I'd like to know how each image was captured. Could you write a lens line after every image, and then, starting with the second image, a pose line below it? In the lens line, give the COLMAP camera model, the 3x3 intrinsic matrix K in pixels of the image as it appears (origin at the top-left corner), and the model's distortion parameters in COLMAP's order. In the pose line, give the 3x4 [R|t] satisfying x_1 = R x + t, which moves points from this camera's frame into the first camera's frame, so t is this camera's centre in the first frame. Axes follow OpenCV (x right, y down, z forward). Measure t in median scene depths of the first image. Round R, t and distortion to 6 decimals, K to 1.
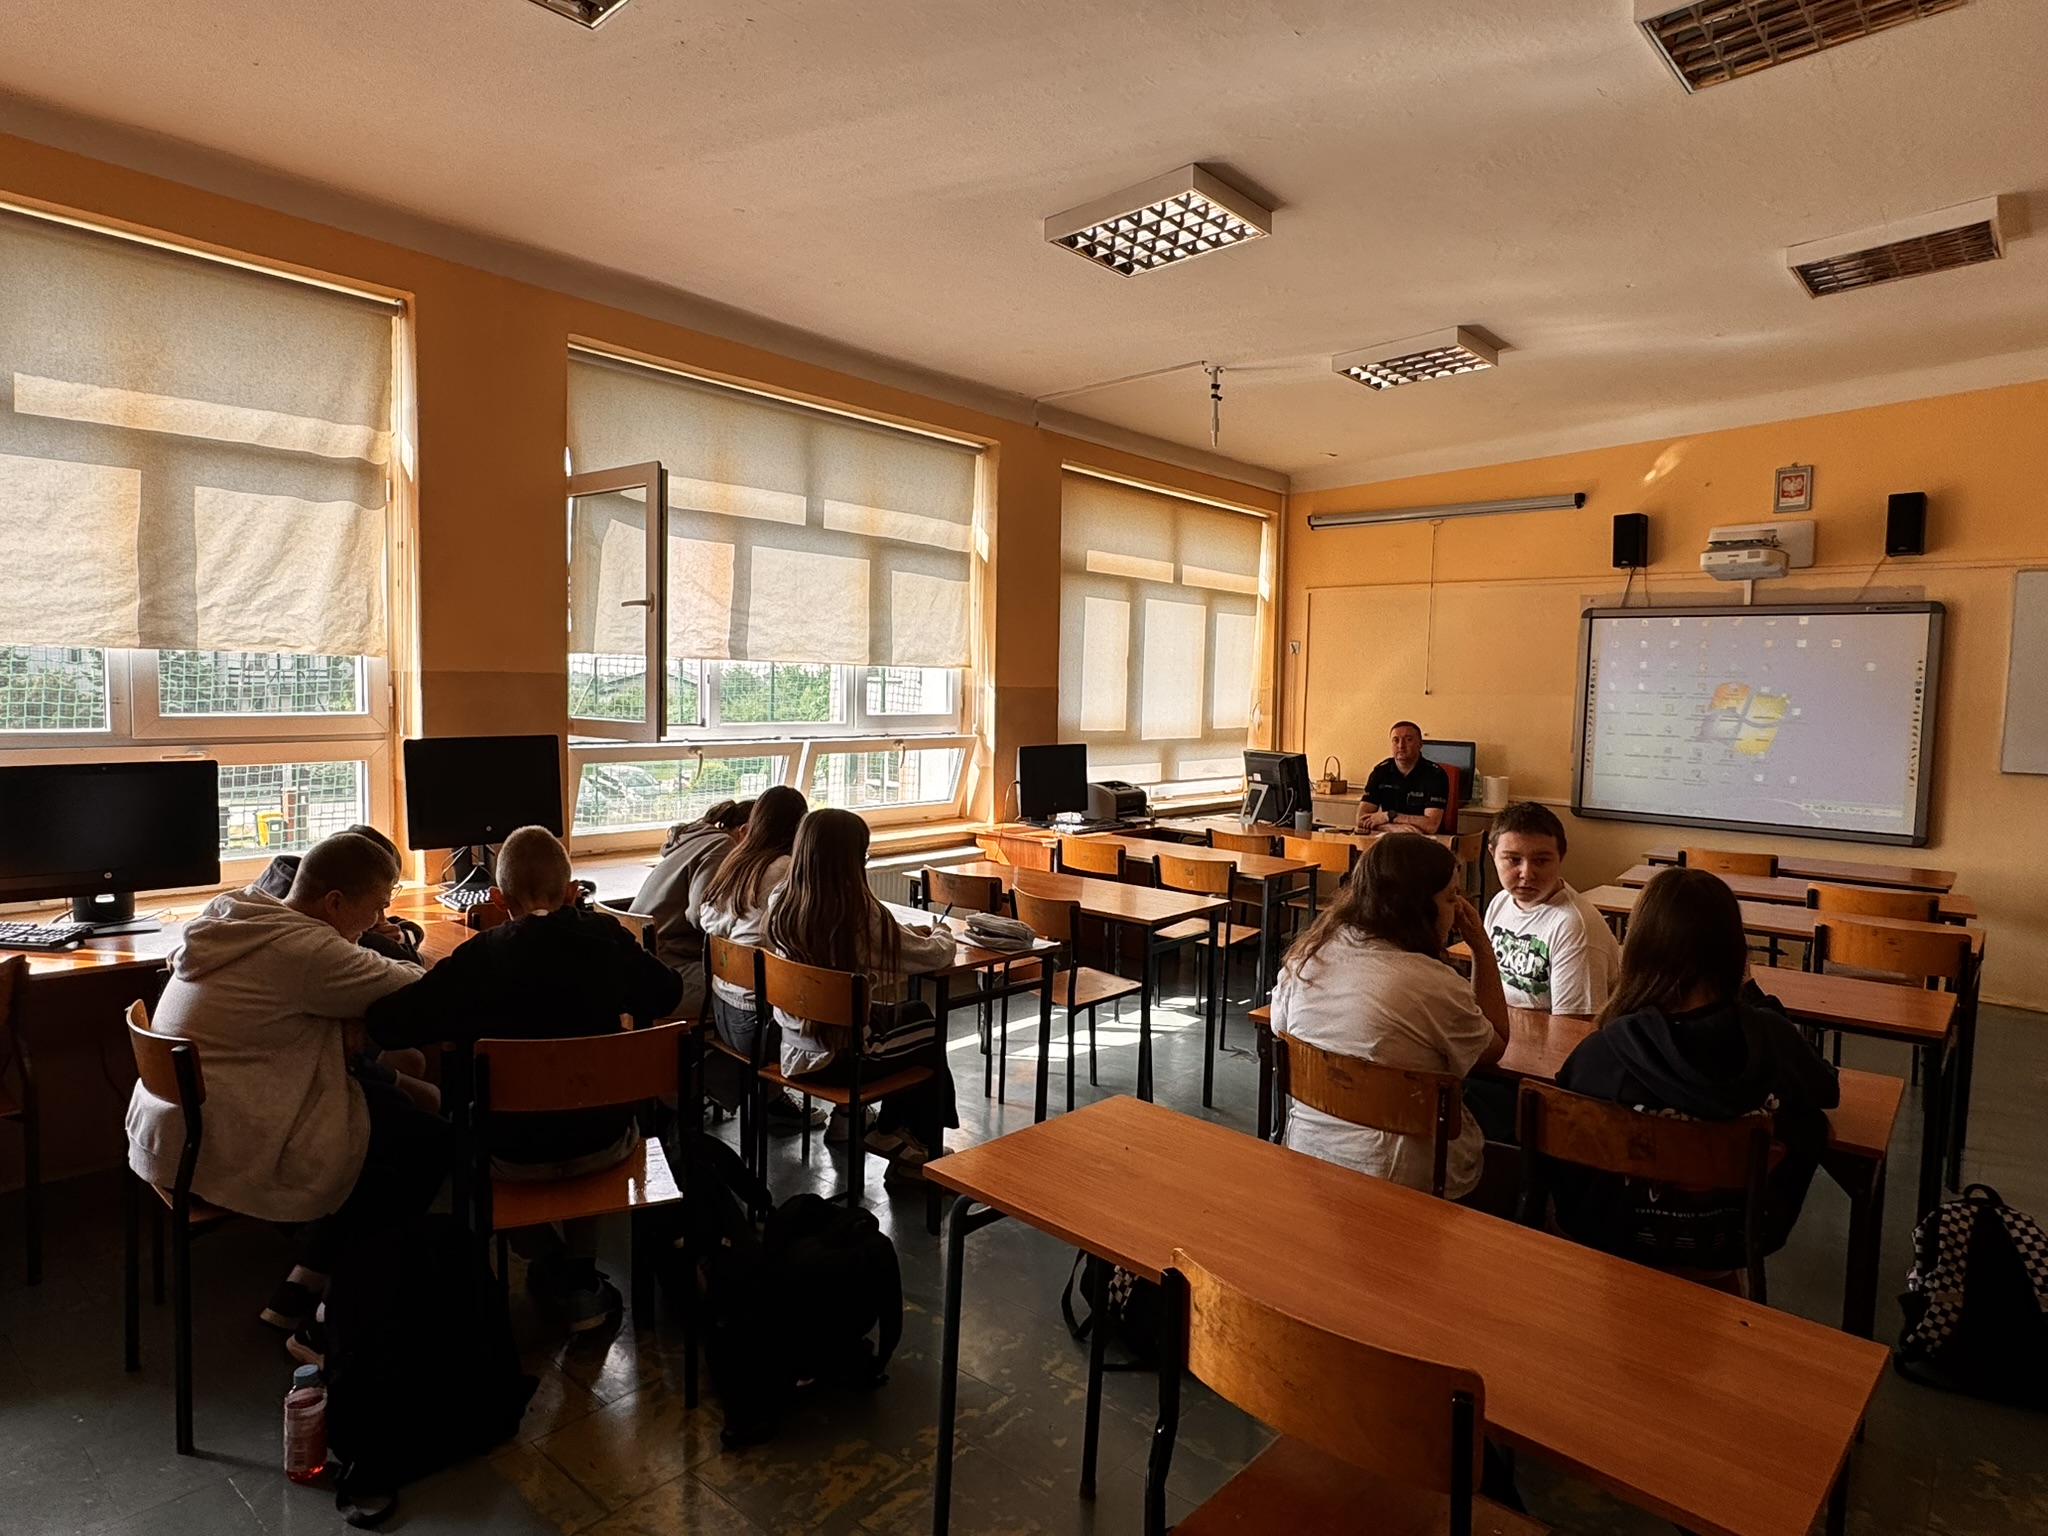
lens RADIAL K [[1148.4, 0, 1024.0], [0, 1148.4, 768.0], [0, 0, 1]] dist [-0.000058, -0.000017]
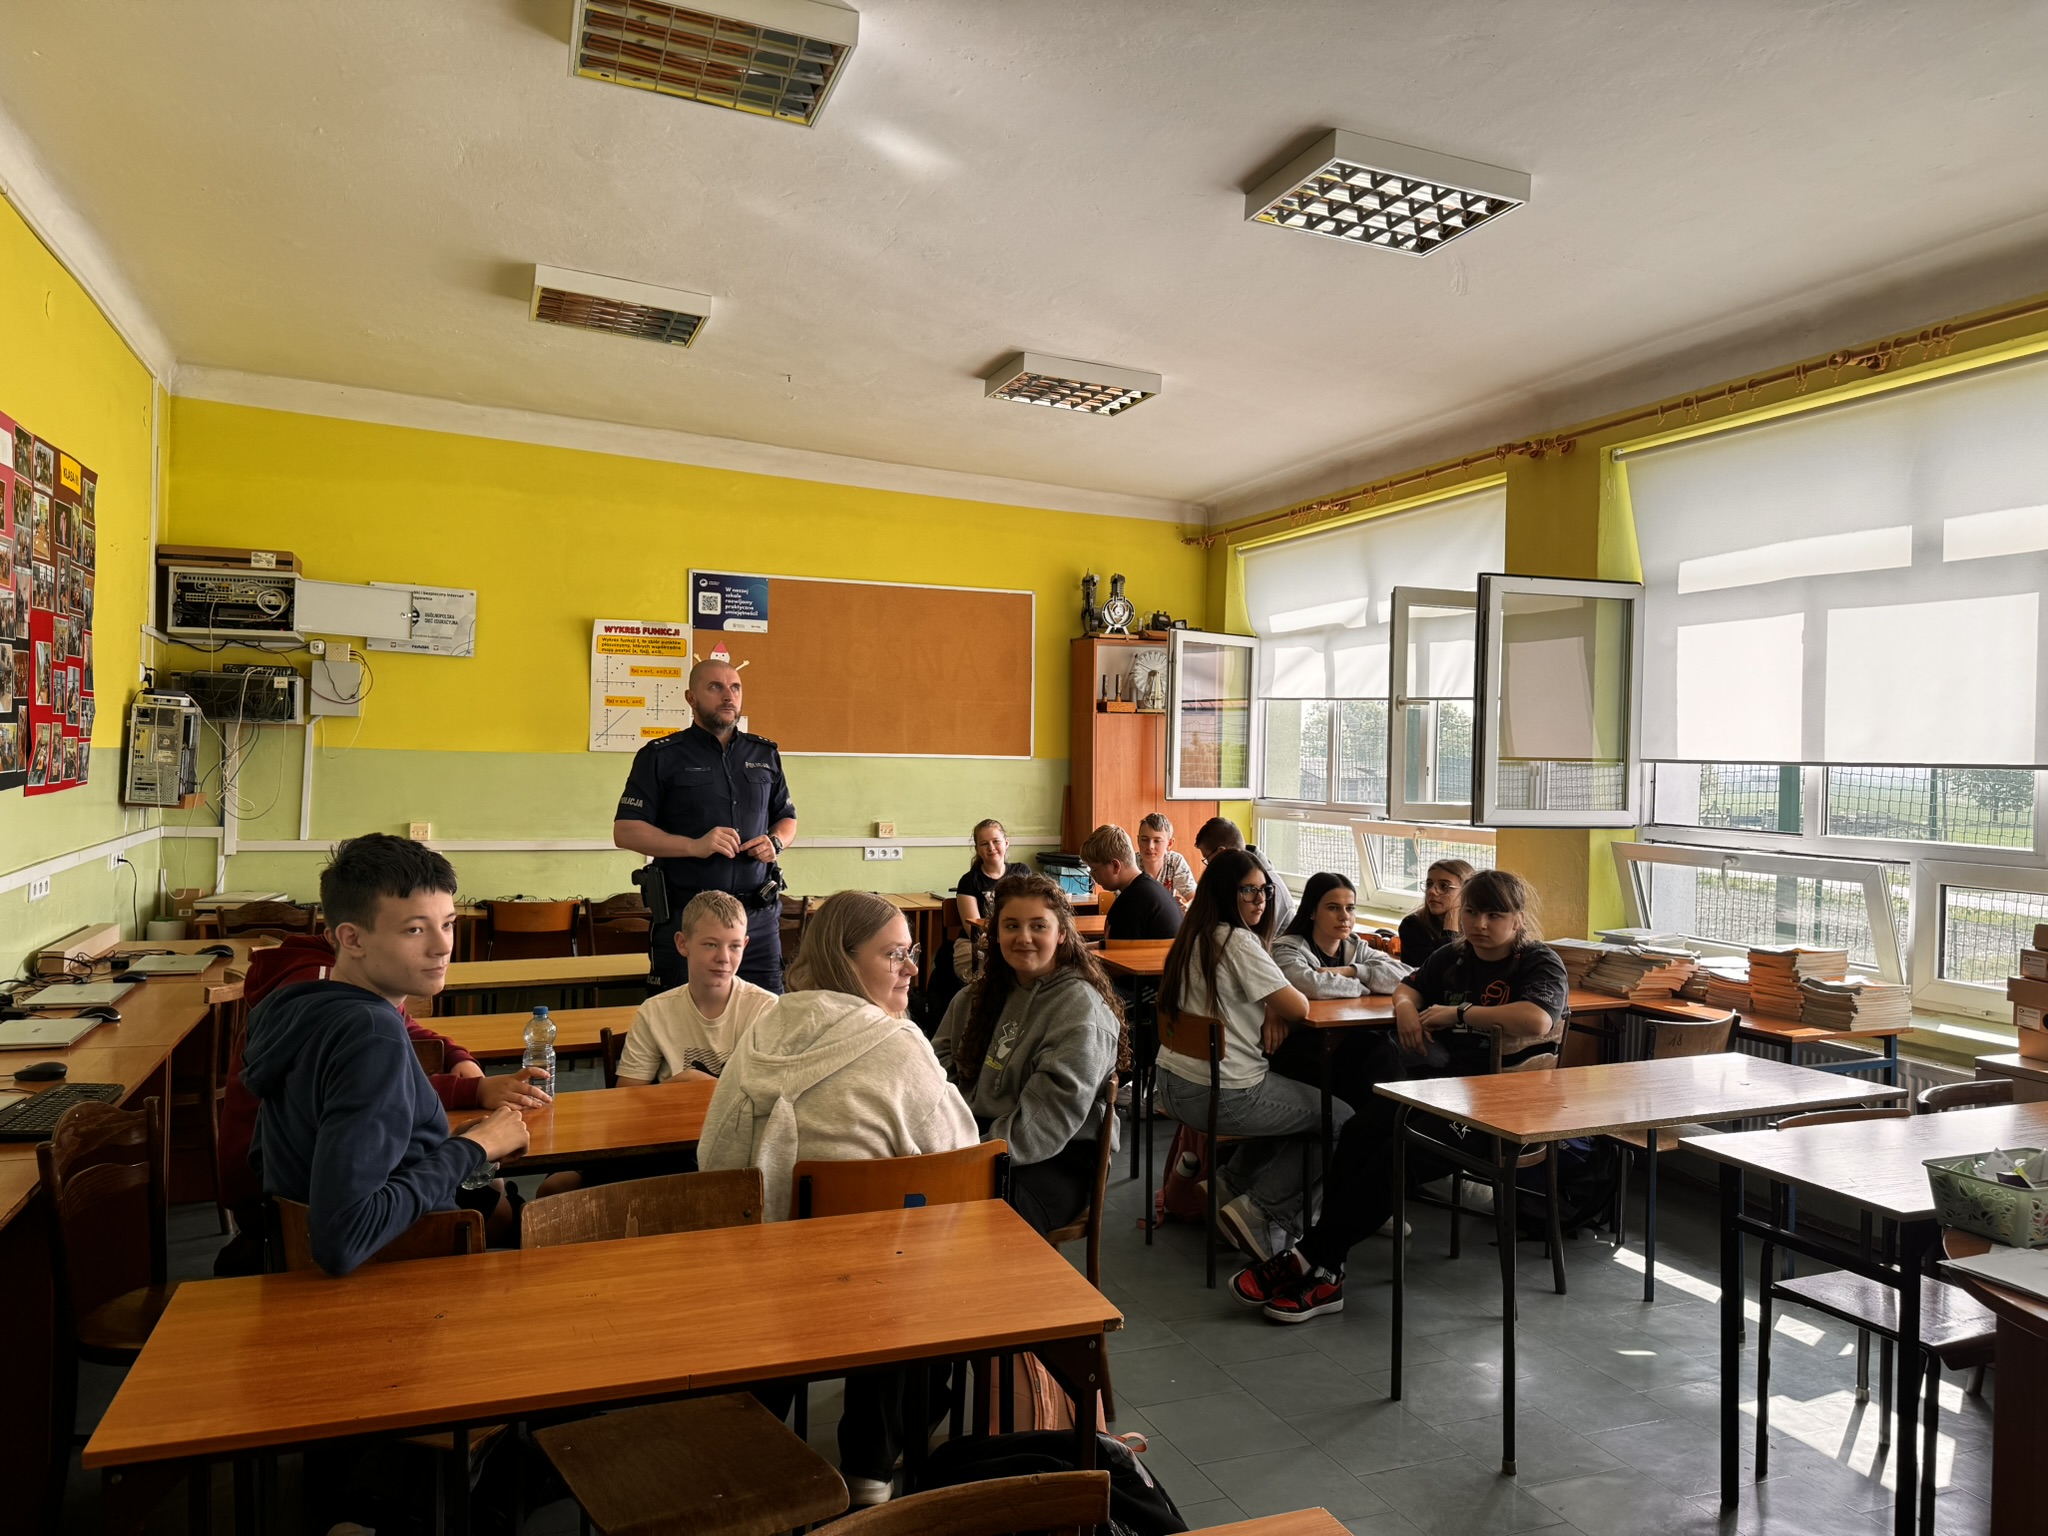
lens RADIAL K [[1332.2, 0, 1024.0], [0, 1332.2, 768.0], [0, 0, 1]] dist [-0.000329, -0.000113]
pose [[-0.431439, -0.041405, -0.901192, 0.817588], [-0.110920, 0.993802, 0.007442, -0.032456], [0.895297, 0.103171, -0.433357, 0.909684]]
